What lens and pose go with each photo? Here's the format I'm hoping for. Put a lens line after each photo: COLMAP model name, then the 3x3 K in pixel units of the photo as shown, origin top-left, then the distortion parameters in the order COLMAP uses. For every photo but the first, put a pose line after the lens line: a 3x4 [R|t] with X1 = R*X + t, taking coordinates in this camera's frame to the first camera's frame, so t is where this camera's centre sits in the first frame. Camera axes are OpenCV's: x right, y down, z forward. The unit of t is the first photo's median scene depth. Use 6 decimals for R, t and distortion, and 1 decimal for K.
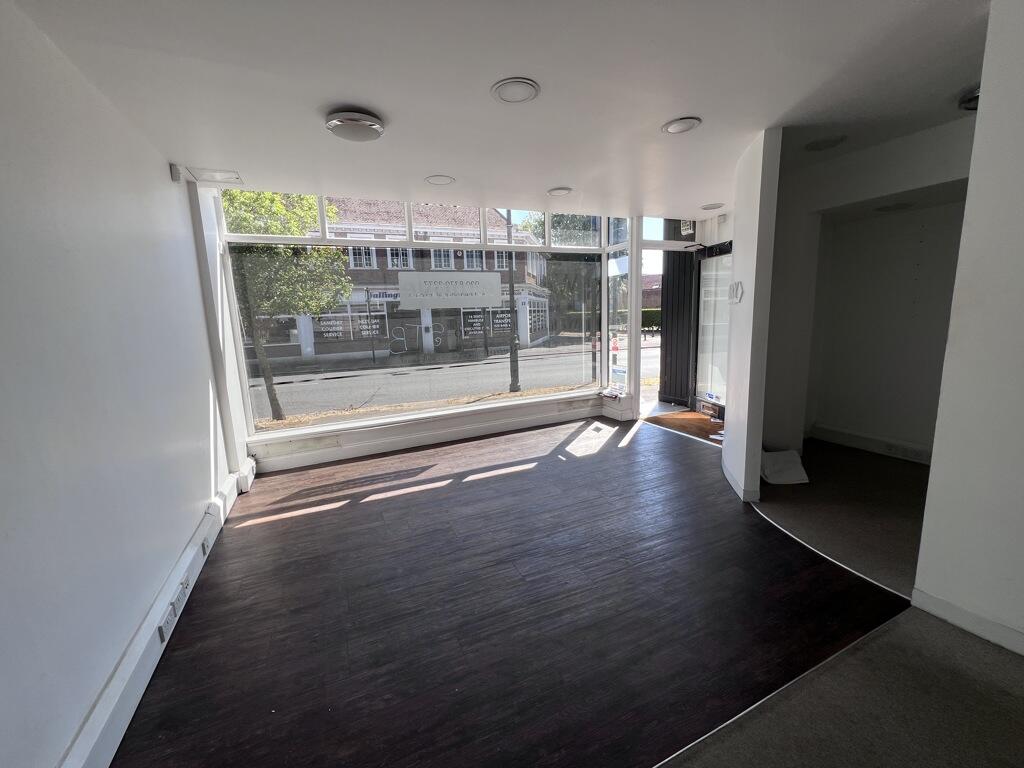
lens RADIAL K [[411.5, 0, 513.3], [0, 411.5, 383.3], [0, 0, 1]] dist [-0.003387, 0.001060]
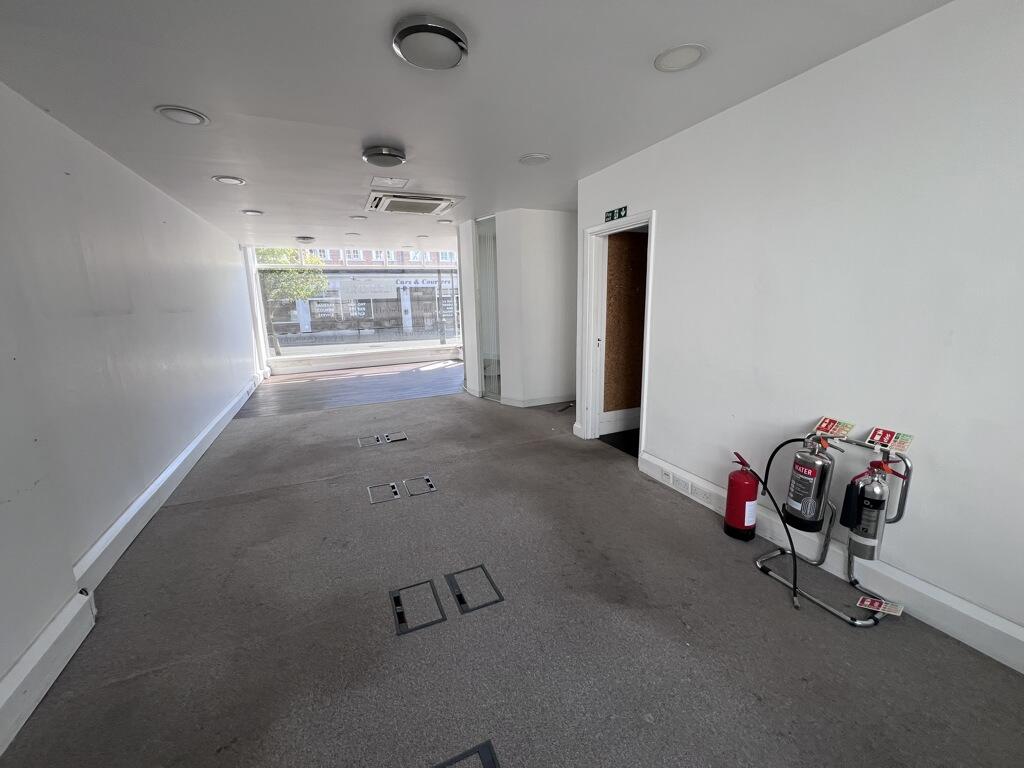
lens RADIAL K [[411.5, 0, 506.8], [0, 411.5, 382.6], [0, 0, 1]] dist [-0.003387, 0.001060]
pose [[0.999727, 0.013273, -0.019224, 0.526107], [-0.012590, 0.999301, 0.035208, 0.132652], [0.019678, -0.034956, 0.999195, -0.909626]]
